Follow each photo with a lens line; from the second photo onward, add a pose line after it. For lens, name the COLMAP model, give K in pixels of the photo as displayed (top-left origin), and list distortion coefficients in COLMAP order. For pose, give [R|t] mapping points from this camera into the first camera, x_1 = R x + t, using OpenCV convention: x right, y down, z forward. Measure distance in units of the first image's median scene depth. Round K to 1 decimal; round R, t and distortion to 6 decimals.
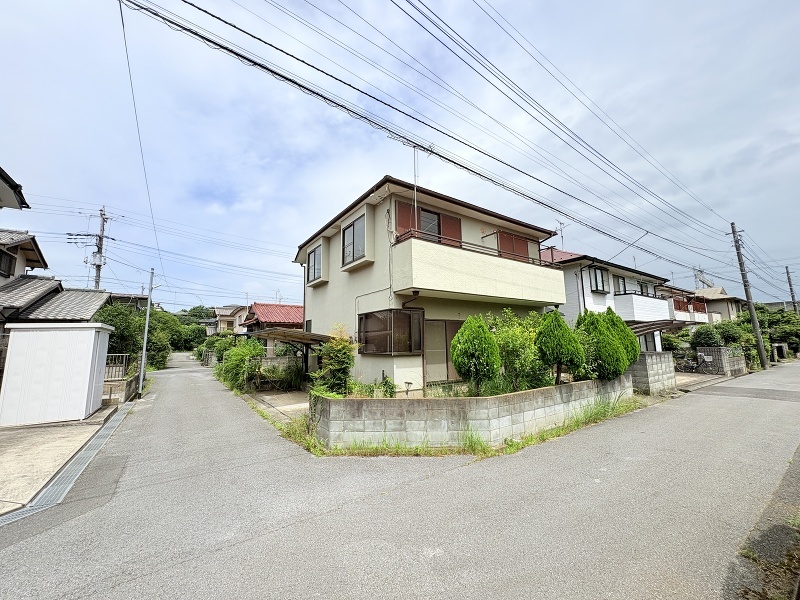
lens RADIAL K [[317.5, 0, 399.4], [0, 317.5, 297.8], [0, 0, 1]] dist [-0.000389, 0.000366]
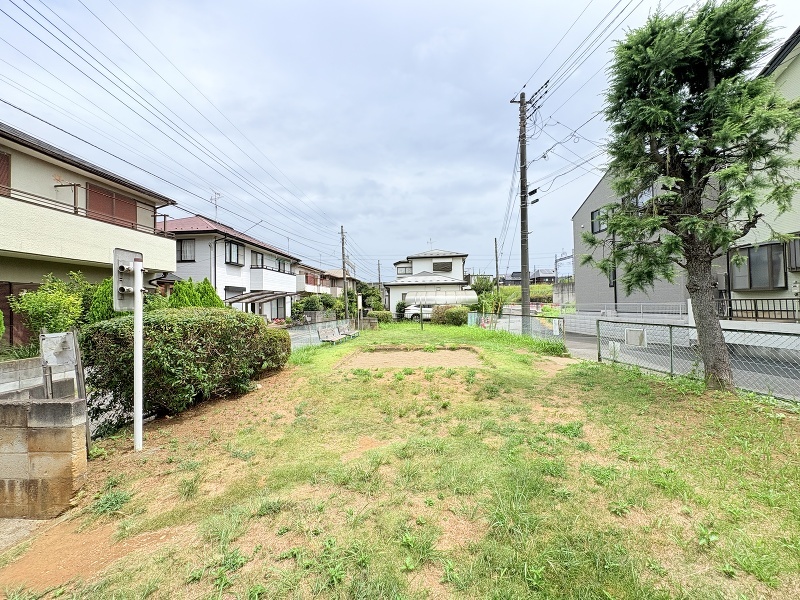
lens RADIAL K [[317.5, 0, 399.4], [0, 317.5, 297.8], [0, 0, 1]] dist [-0.000389, 0.000366]
pose [[0.630931, 0.022608, 0.775510, 0.135303], [-0.103598, 0.993079, 0.055334, -0.024560], [-0.768891, -0.115254, 0.628906, -0.201267]]
